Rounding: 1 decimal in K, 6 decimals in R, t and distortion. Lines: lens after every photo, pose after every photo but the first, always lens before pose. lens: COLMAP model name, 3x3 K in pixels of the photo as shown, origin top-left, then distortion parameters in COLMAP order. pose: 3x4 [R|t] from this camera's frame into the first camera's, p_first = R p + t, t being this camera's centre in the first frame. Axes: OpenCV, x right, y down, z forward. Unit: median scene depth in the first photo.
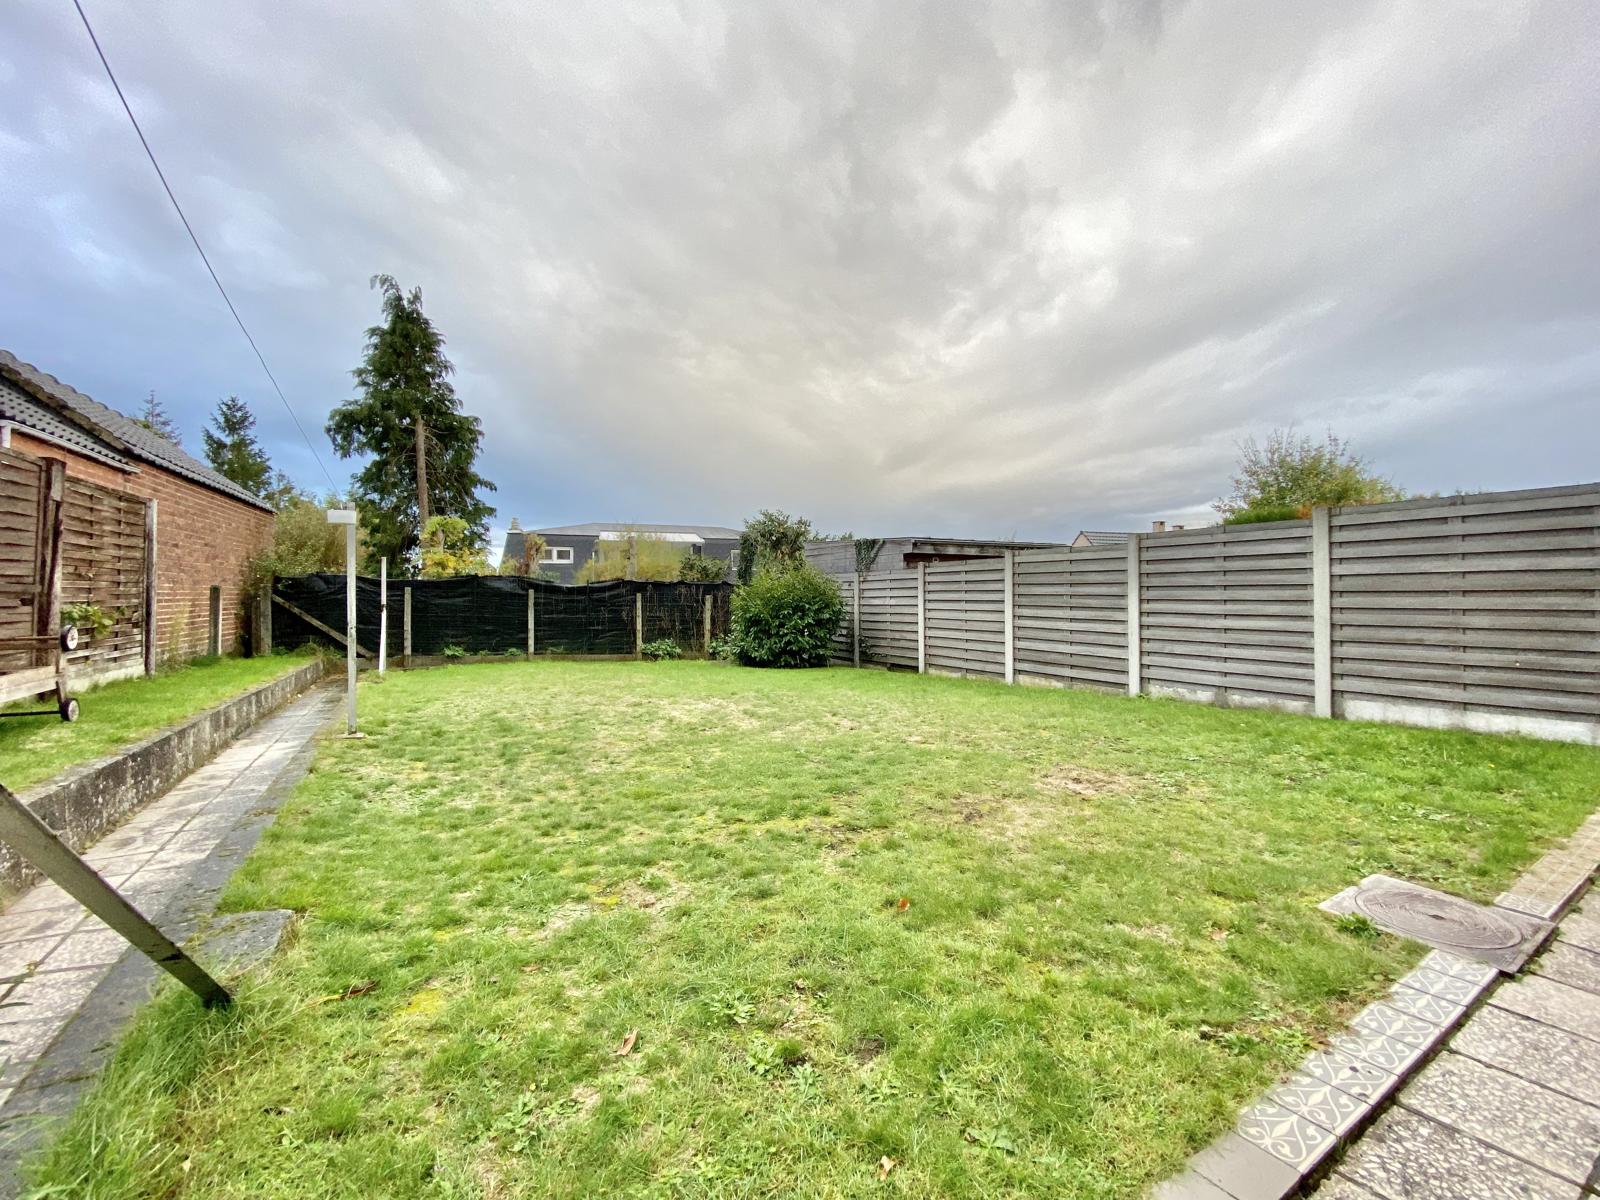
lens RADIAL K [[652.0, 0, 798.5], [0, 652.0, 597.1], [0, 0, 1]] dist [-0.002351, -0.007530]
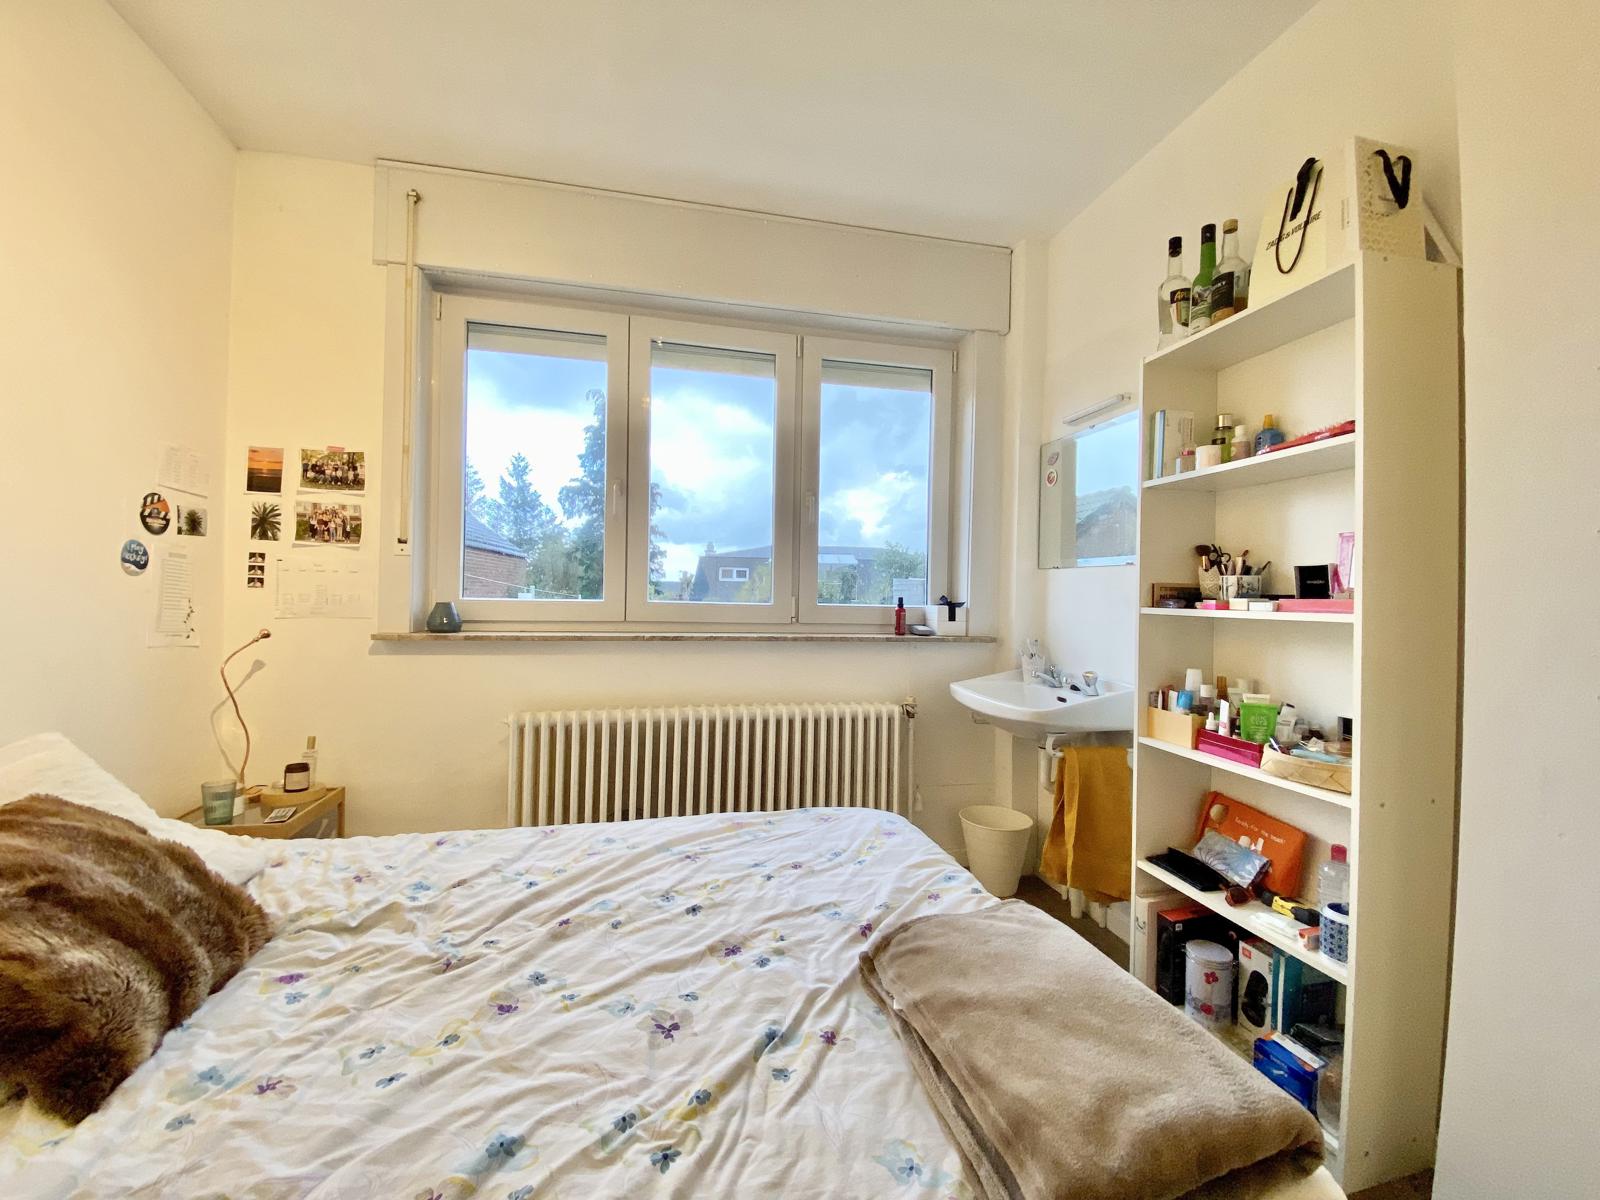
lens RADIAL K [[652.0, 0, 808.2], [0, 652.0, 598.3], [0, 0, 1]] dist [-0.002351, -0.007530]
pose [[0.952152, 0.020407, -0.304942, 0.245146], [-0.021030, 0.999778, 0.001242, -0.048681], [0.304900, 0.005231, 0.952370, -0.210050]]
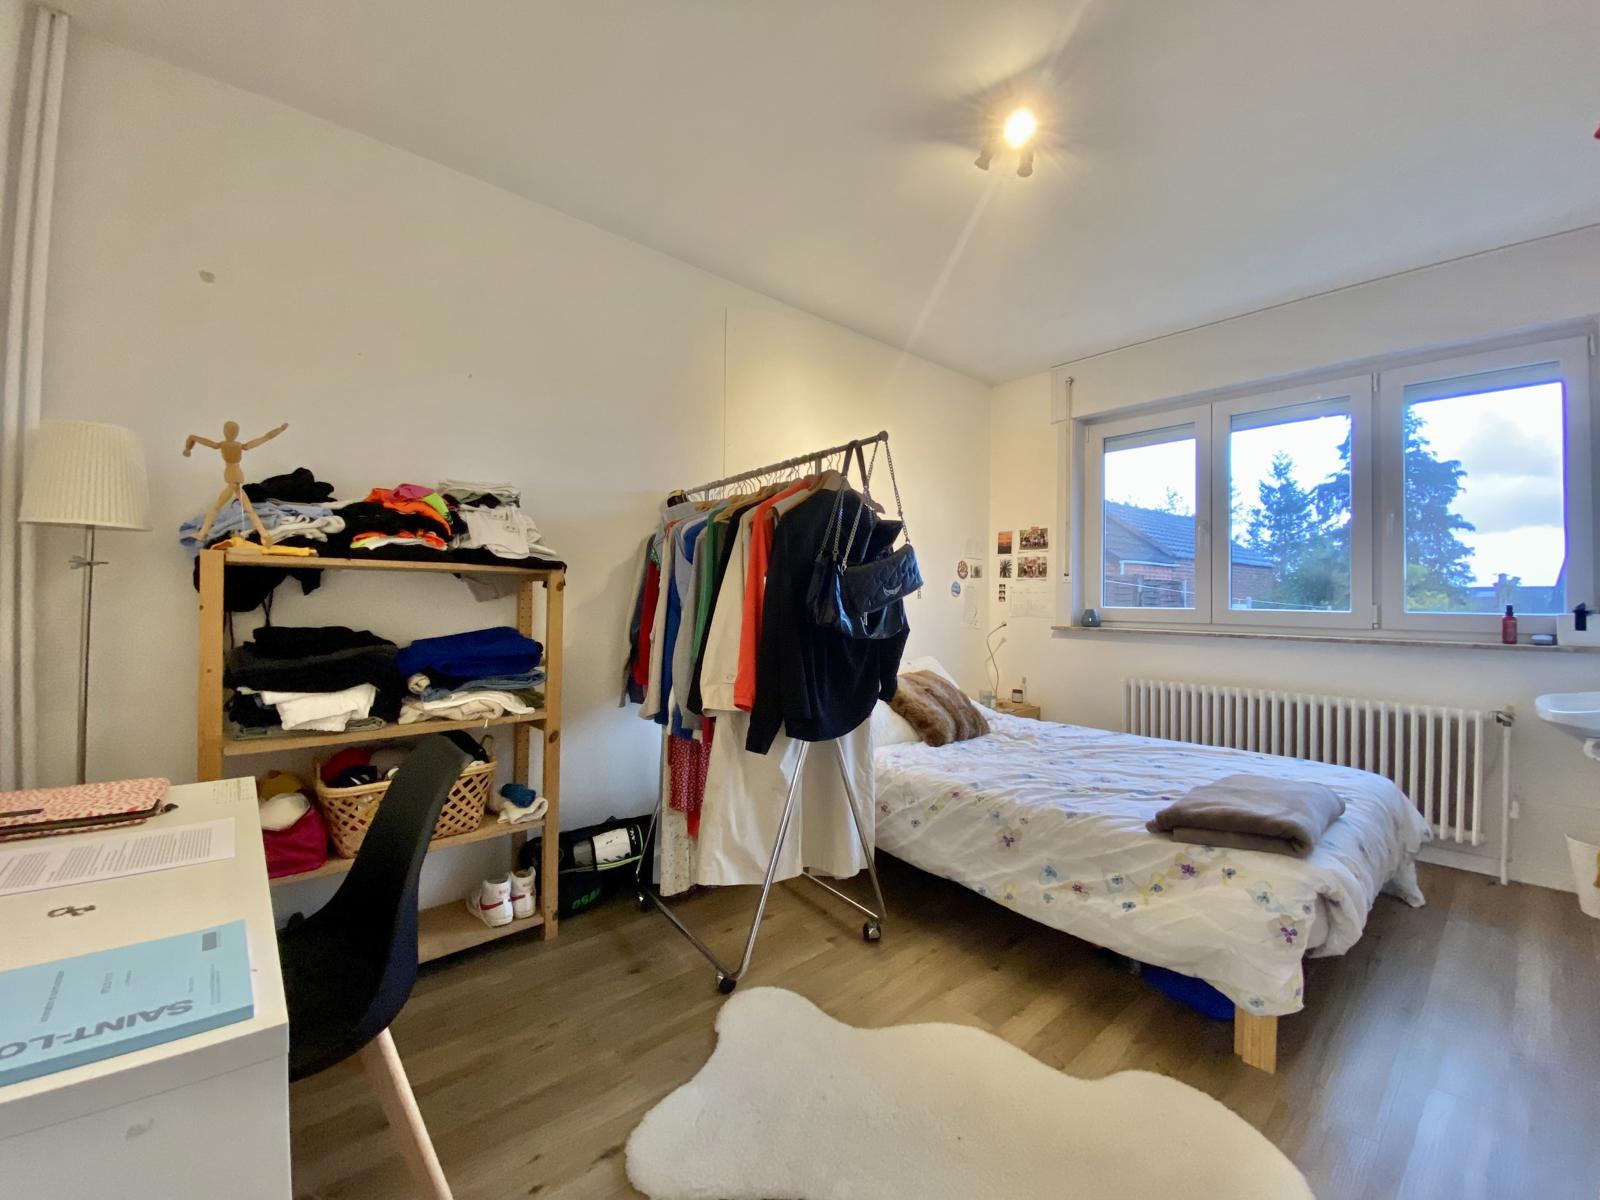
lens RADIAL K [[652.0, 0, 795.3], [0, 652.0, 593.6], [0, 0, 1]] dist [-0.002351, -0.007530]
pose [[0.179878, -0.001697, -0.983688, 0.371610], [-0.010725, 0.999936, -0.003686, -0.049892], [0.983631, 0.011213, 0.179848, -0.260847]]
